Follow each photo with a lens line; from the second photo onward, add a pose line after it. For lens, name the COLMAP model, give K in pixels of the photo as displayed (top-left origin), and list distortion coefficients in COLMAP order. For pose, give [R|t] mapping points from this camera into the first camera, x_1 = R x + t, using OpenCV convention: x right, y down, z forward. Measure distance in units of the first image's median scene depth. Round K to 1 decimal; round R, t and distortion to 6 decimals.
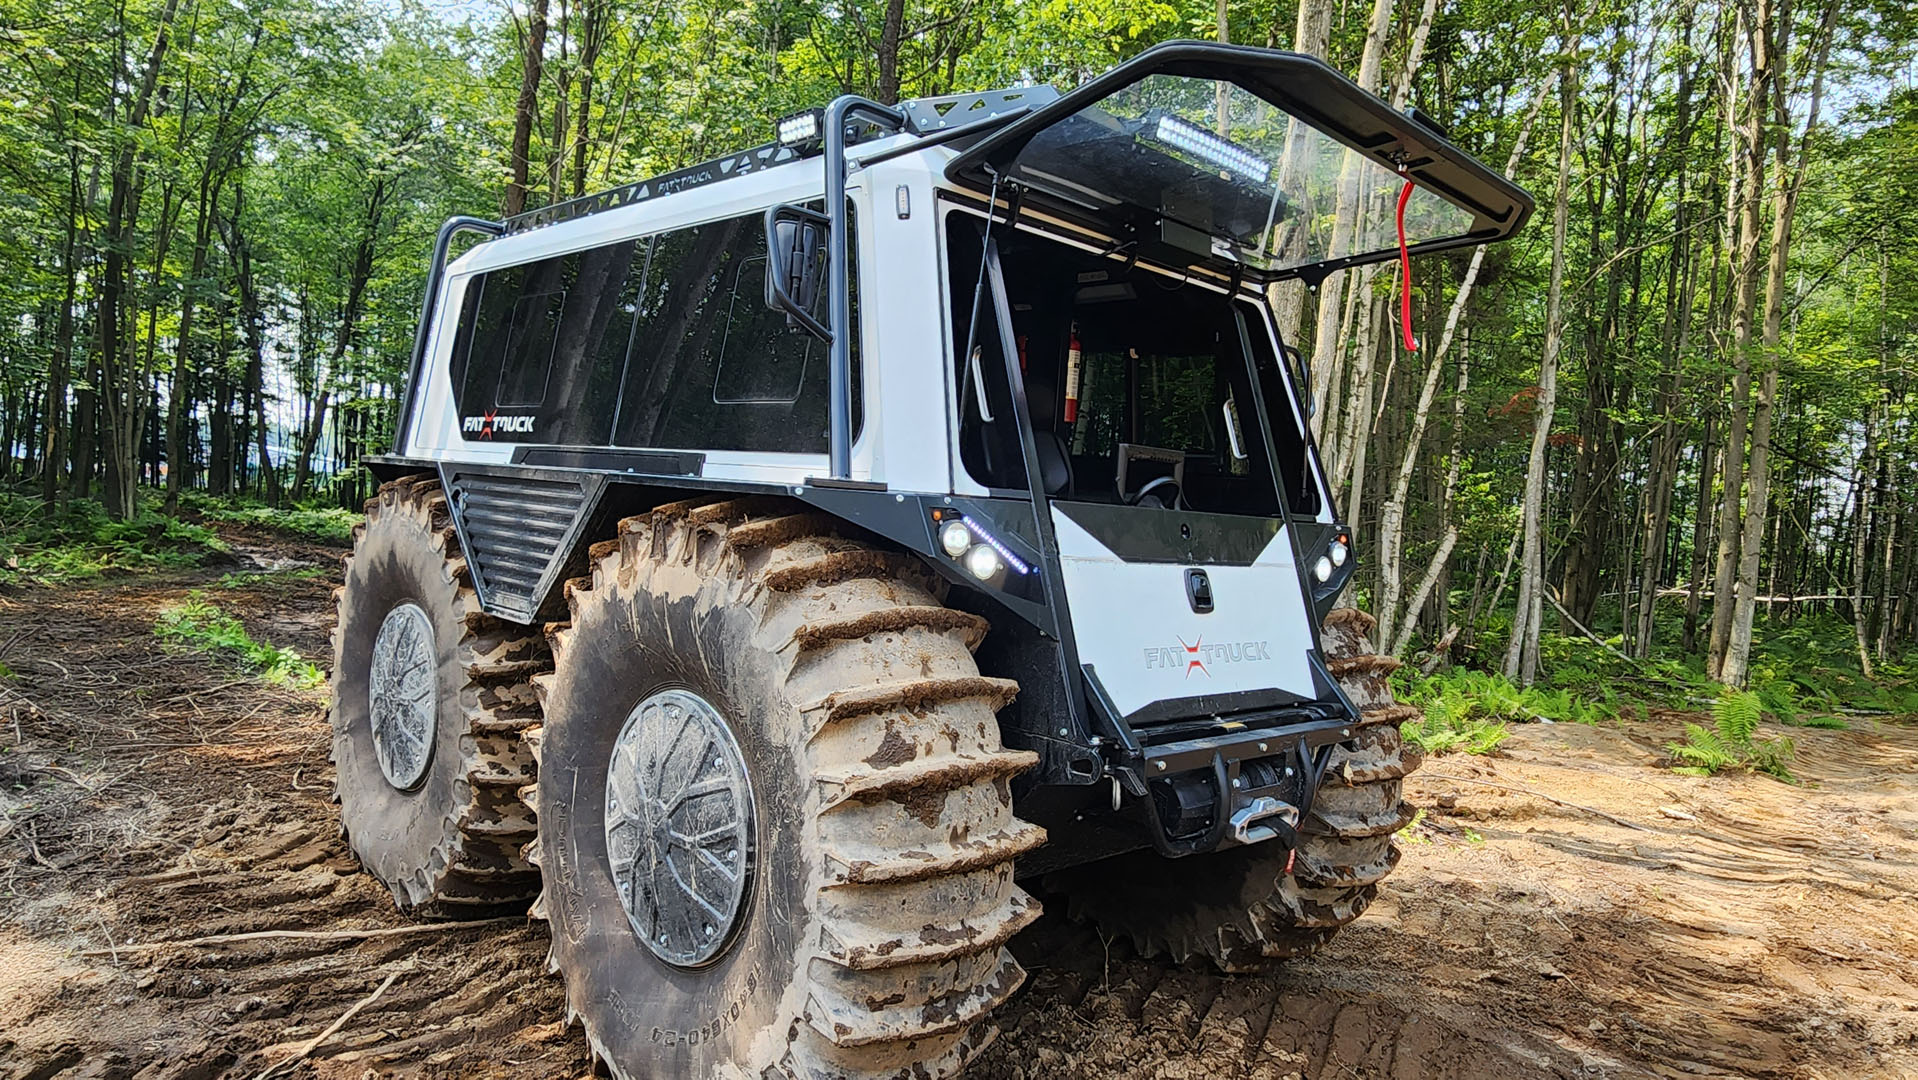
lens RADIAL K [[1195.8, 0, 959.0], [0, 1195.8, 540.0], [0, 0, 1]] dist [0.005422, -0.000302]
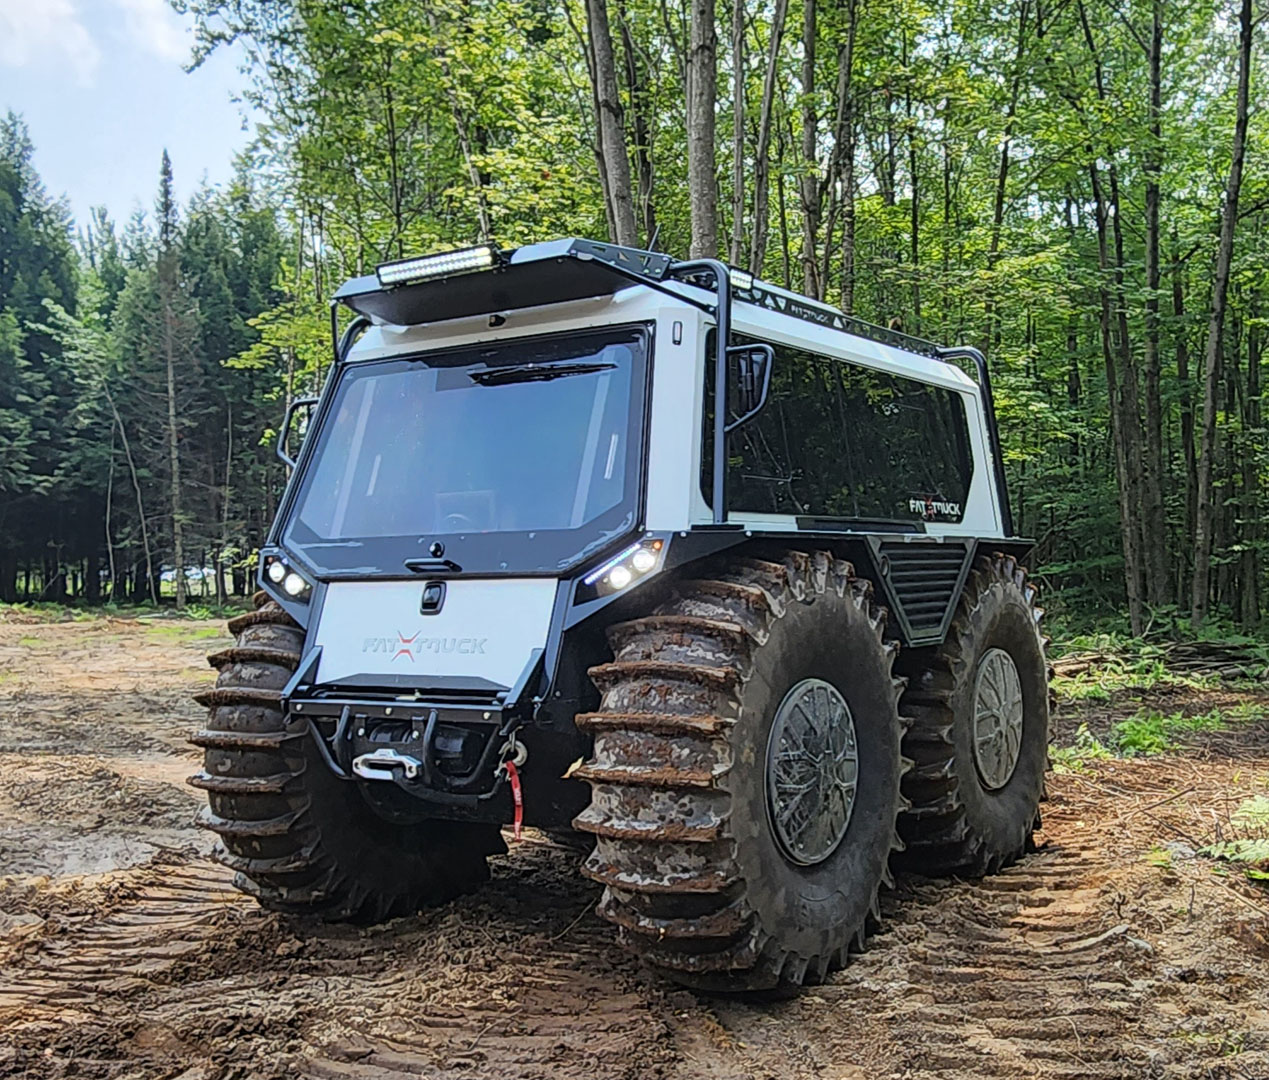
lens RADIAL K [[1378.3, 0, 719.4], [0, 1378.3, 616.3], [0, 0, 1]] dist [0.001396, 0.013446]
pose [[0.236393, -0.050763, -0.970331, 1.490923], [0.004261, 0.998679, -0.051208, 0.119820], [0.971648, 0.007971, 0.236297, 0.806401]]
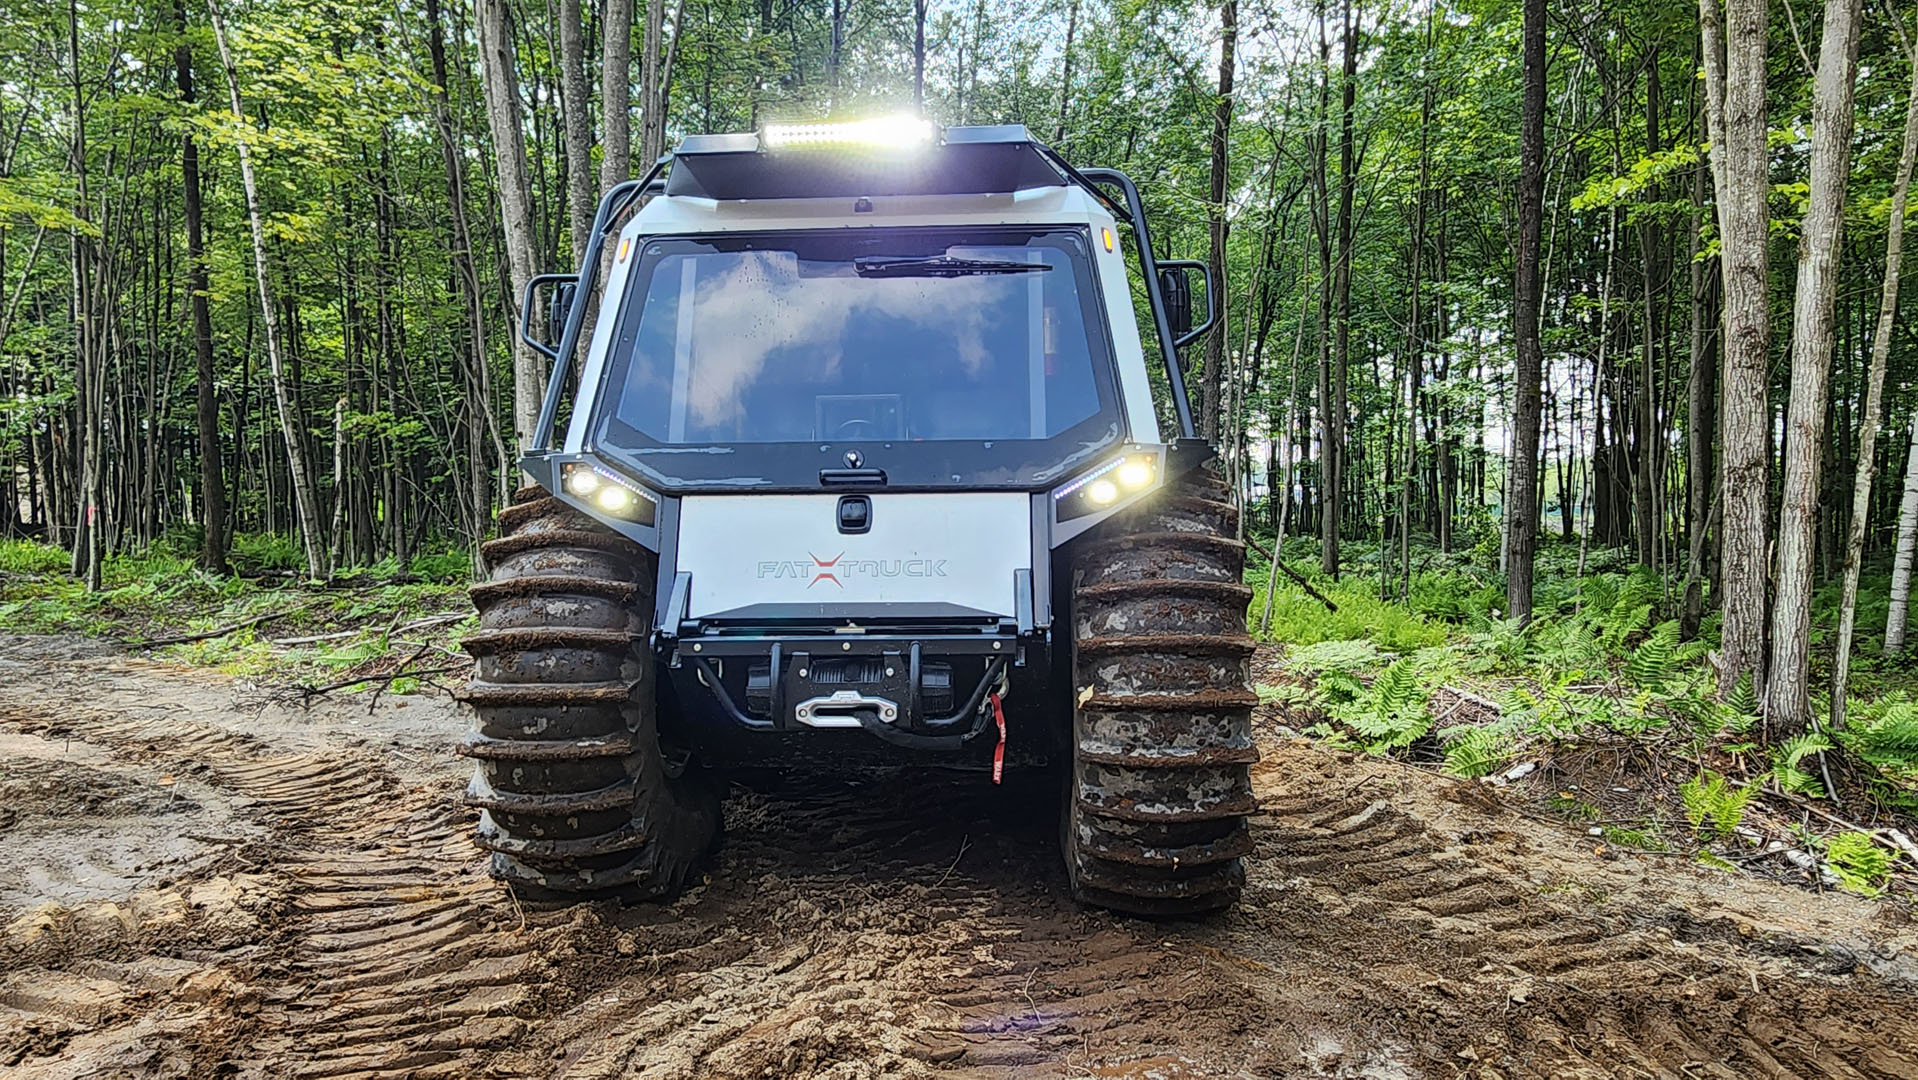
lens RADIAL K [[1195.8, 0, 959.0], [0, 1195.8, 540.0], [0, 0, 1]] dist [0.005422, -0.000302]
pose [[0.672270, -0.054631, -0.738287, 0.950700], [0.036530, 0.998507, -0.040623, 0.099115], [0.739404, 0.000340, 0.673262, 0.254276]]
